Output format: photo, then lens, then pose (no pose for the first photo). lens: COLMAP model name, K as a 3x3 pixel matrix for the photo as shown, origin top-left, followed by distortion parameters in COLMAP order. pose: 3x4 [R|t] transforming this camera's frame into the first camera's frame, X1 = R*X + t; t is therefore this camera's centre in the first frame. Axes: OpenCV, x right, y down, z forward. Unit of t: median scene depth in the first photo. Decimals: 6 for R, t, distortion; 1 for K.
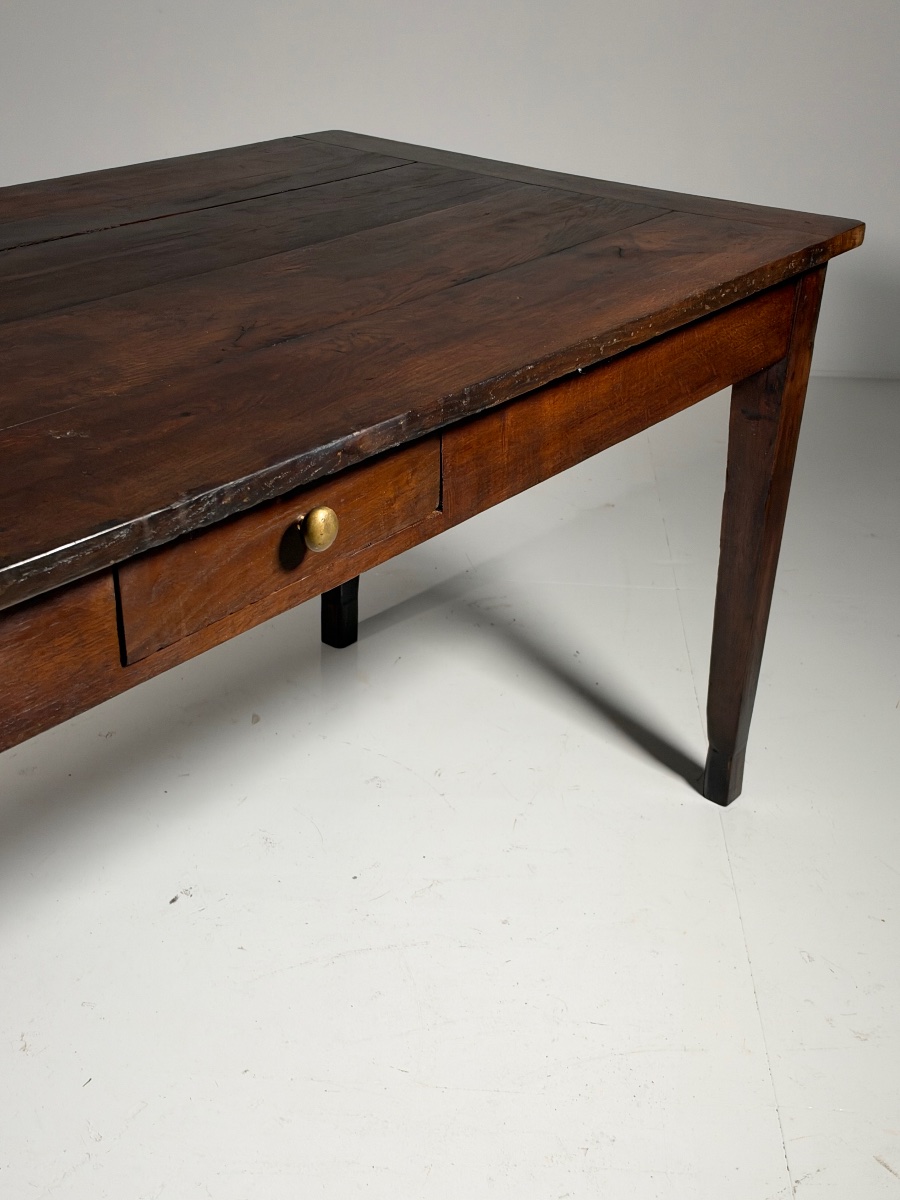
lens RADIAL K [[1506.1, 0, 451.0], [0, 1506.1, 604.4], [0, 0, 1]] dist [0.149783, 0.000000]
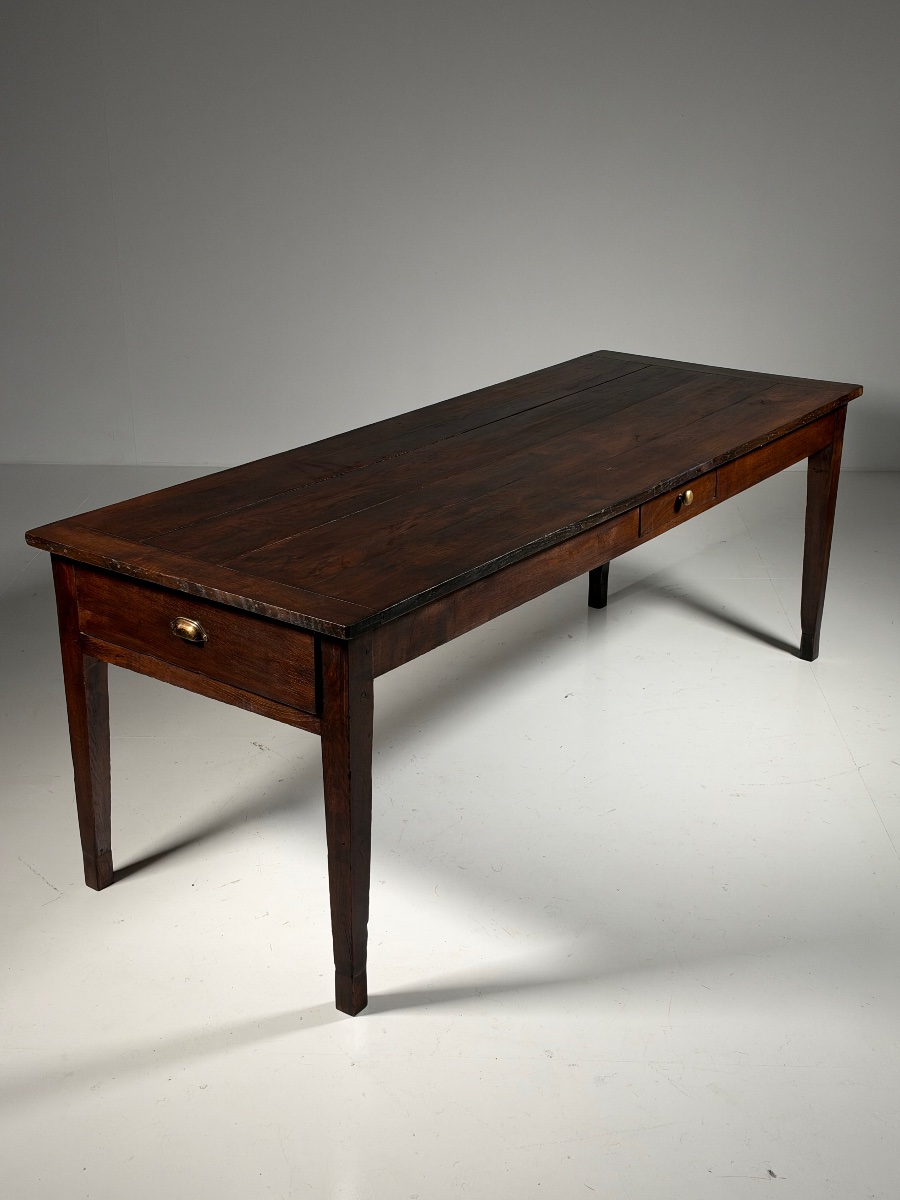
lens RADIAL K [[1506.1, 0, 449.7], [0, 1506.1, 598.9], [0, 0, 1]] dist [0.149783, 0.000000]
pose [[0.999370, -0.035311, -0.003617, -0.381230], [0.034796, 0.994689, -0.096863, 0.291736], [0.007018, 0.096676, 0.995291, -1.355480]]
